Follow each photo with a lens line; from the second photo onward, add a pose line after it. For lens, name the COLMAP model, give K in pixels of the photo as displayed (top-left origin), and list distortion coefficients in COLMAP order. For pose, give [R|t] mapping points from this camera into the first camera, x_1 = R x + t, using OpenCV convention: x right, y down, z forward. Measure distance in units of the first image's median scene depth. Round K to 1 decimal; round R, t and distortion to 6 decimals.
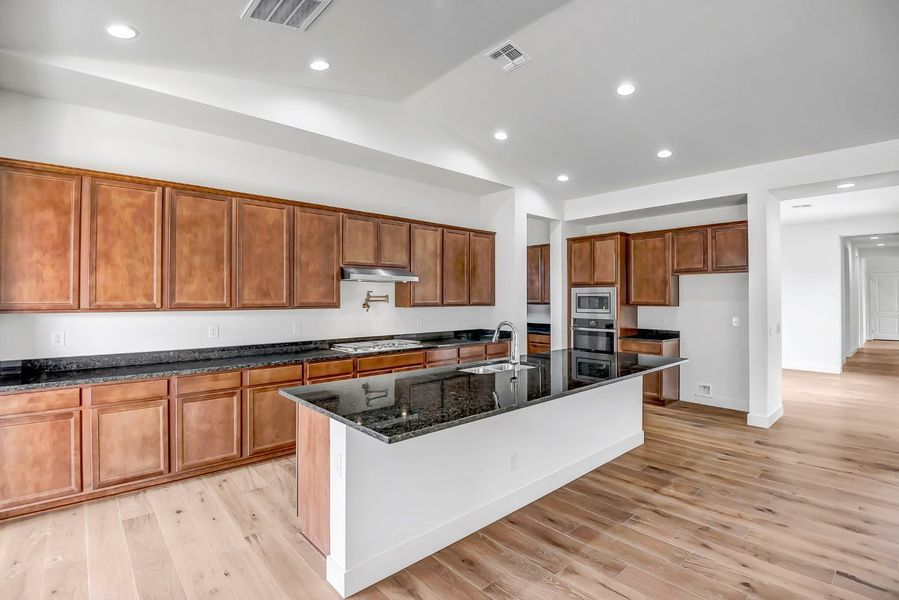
lens RADIAL K [[427.7, 0, 449.5], [0, 427.7, 300.0], [0, 0, 1]] dist [-0.022677, -0.000248]
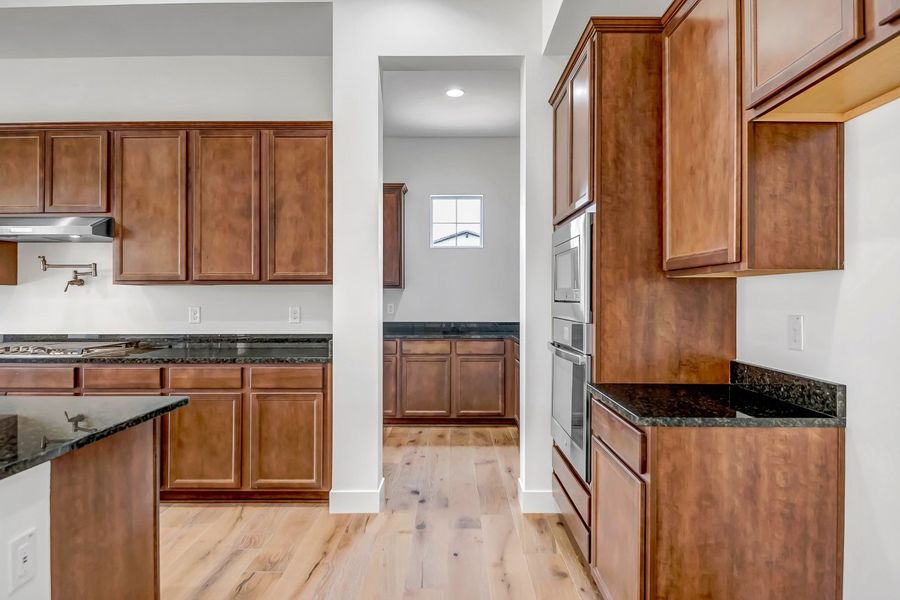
lens RADIAL K [[502.6, 0, 450.0], [0, 502.6, 300.0], [0, 0, 1]] dist [0.002832, 0.000324]
pose [[0.746621, 0.007014, -0.665212, 0.751788], [0.001837, 0.999919, 0.012605, 0.034739], [0.665247, -0.010633, 0.746548, 0.913811]]
